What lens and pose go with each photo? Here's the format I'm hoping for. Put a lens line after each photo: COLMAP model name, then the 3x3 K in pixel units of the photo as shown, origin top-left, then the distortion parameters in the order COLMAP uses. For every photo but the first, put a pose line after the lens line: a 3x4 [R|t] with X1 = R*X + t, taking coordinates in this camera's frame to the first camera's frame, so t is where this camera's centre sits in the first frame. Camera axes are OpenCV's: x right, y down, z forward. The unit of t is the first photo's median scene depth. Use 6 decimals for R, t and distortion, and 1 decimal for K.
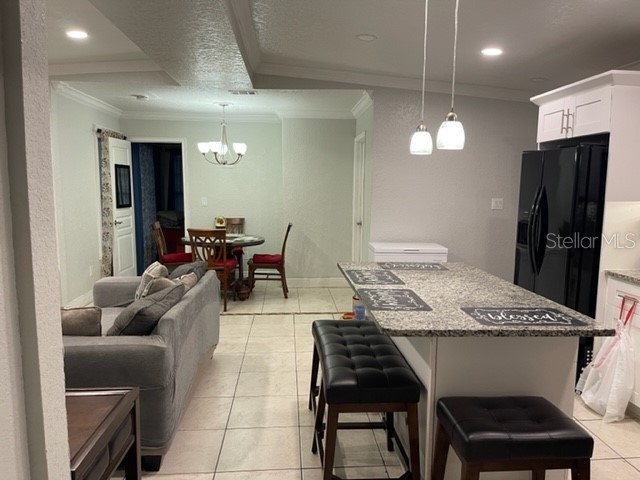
lens RADIAL K [[480.9, 0, 317.1], [0, 480.9, 240.8], [0, 0, 1]] dist [0.066839, -0.087129]
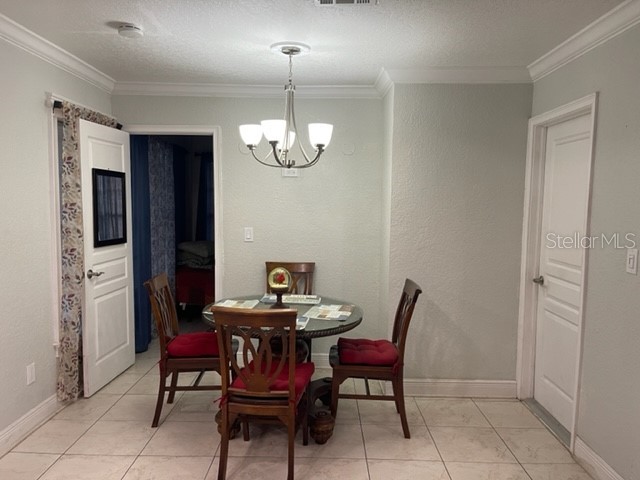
lens RADIAL K [[480.9, 0, 317.1], [0, 480.9, 240.8], [0, 0, 1]] dist [0.066839, -0.087129]
pose [[0.996425, 0.013085, -0.083468, -0.114089], [-0.015686, 0.999409, -0.030576, -0.063301], [0.083018, 0.031776, 0.996041, 0.476412]]
